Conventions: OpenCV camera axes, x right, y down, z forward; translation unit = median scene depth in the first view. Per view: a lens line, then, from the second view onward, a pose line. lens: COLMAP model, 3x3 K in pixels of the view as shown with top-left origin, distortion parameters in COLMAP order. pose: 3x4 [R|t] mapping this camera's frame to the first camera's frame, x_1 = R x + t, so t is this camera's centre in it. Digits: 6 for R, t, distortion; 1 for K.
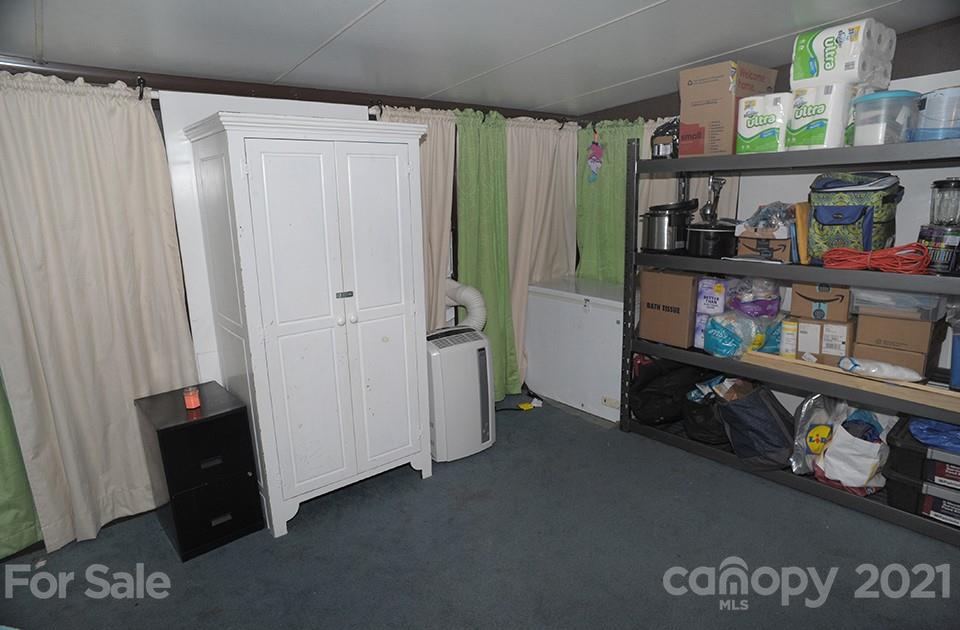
lens RADIAL K [[544.5, 0, 484.8], [0, 544.5, 318.1], [0, 0, 1]] dist [-0.102831, 0.065516]
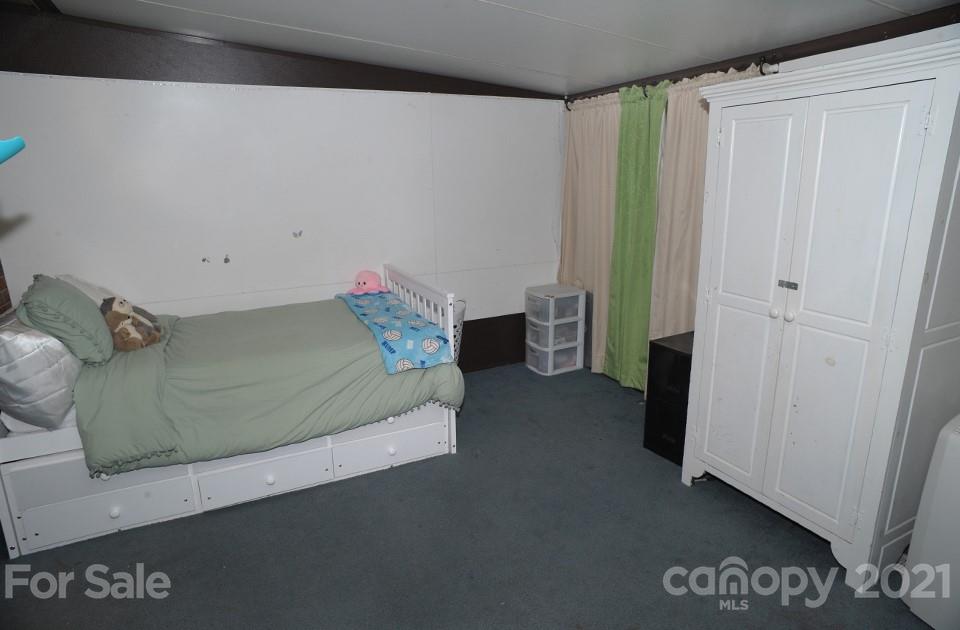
lens RADIAL K [[544.5, 0, 484.8], [0, 544.5, 318.1], [0, 0, 1]] dist [-0.102831, 0.065516]
pose [[-0.220941, 0.270458, -0.937036, 0.625195], [-0.207357, 0.925787, 0.316104, -0.157030], [0.952989, 0.264142, -0.148463, 0.686319]]
